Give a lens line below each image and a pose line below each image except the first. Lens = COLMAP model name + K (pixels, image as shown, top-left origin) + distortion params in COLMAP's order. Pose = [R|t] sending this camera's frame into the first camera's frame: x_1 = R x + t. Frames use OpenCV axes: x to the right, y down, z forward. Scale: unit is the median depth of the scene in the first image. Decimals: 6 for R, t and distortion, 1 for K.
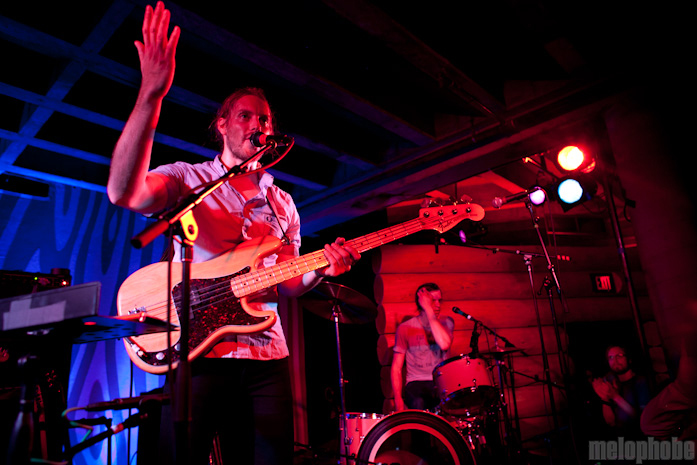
lens RADIAL K [[479.1, 0, 347.0], [0, 479.1, 239.2], [0, 0, 1]] dist [-0.056661, 0.051956]
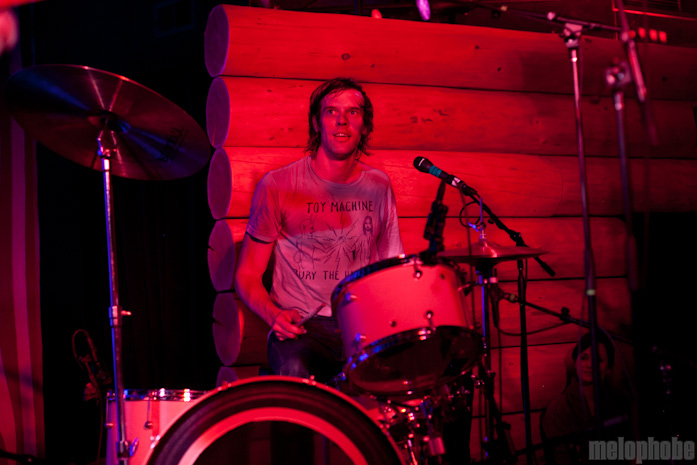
lens RADIAL K [[1100.2, 0, 305.4], [0, 1100.2, 219.1], [0, 0, 1]] dist [-0.140273, 0.000000]
pose [[0.989551, 0.031446, 0.140712, 0.014983], [-0.055396, 0.983941, 0.169683, 0.043412], [-0.133116, -0.175705, 0.975401, 0.059071]]
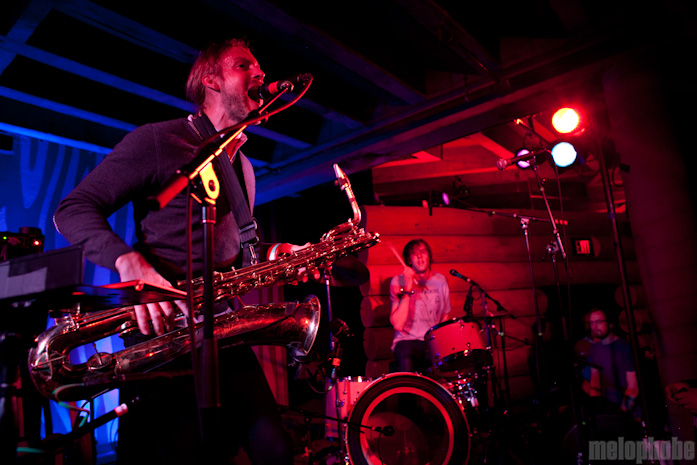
lens RADIAL K [[479.1, 0, 348.3], [0, 479.1, 236.4], [0, 0, 1]] dist [-0.056661, 0.051956]
pose [[0.998260, 0.009224, 0.058235, -0.034379], [-0.013617, 0.997054, 0.075483, 0.000649], [-0.057367, -0.076144, 0.995445, 0.033287]]
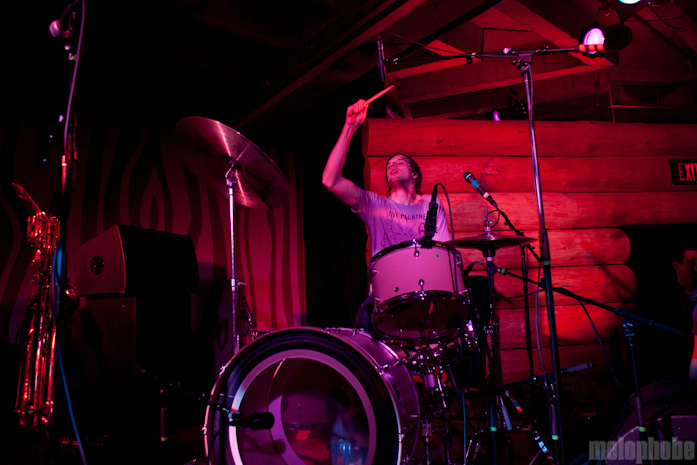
lens RADIAL K [[479.1, 0, 341.7], [0, 479.1, 234.2], [0, 0, 1]] dist [-0.056661, 0.051956]
pose [[0.989232, 0.001115, -0.146352, 0.209889], [0.020497, 0.989060, 0.146084, 0.124537], [0.144914, -0.147511, 0.978387, 0.347822]]
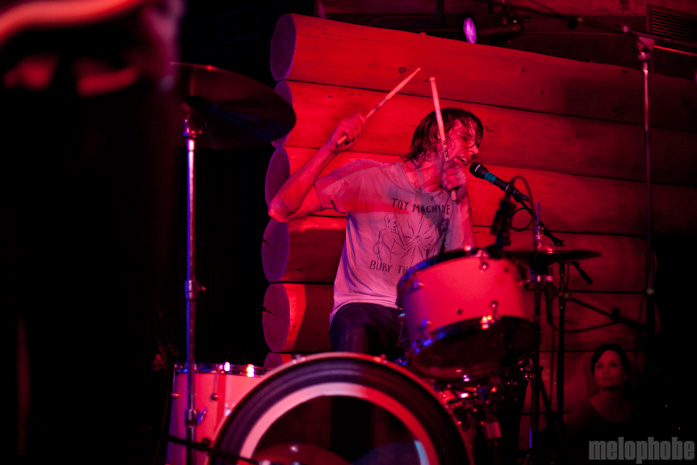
lens RADIAL K [[1012.4, 0, 349.0], [0, 1012.4, 231.5], [0, 0, 1]] dist [-0.117247, 0.000000]
pose [[0.982335, 0.092176, 0.162852, -0.021424], [-0.119242, 0.979038, 0.165125, 0.073219], [-0.144218, -0.181627, 0.972735, 0.088122]]
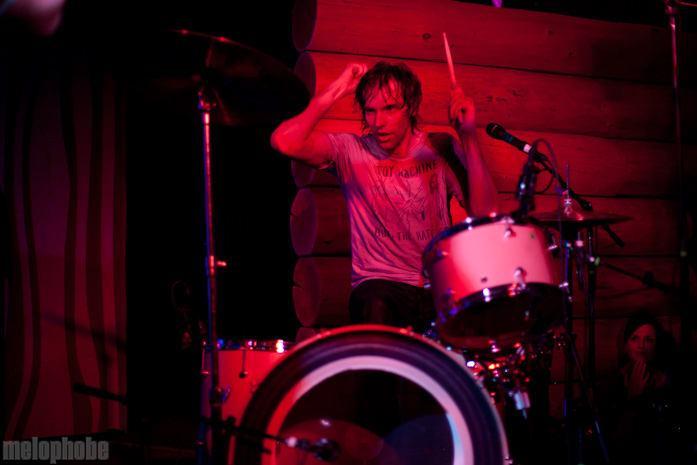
lens RADIAL K [[1012.4, 0, 348.5], [0, 1012.4, 231.5], [0, 0, 1]] dist [-0.117247, 0.000000]
pose [[0.990028, 0.057979, 0.128388, -0.006601], [-0.082542, 0.977290, 0.195167, 0.077007], [-0.114157, -0.203818, 0.972330, 0.104440]]
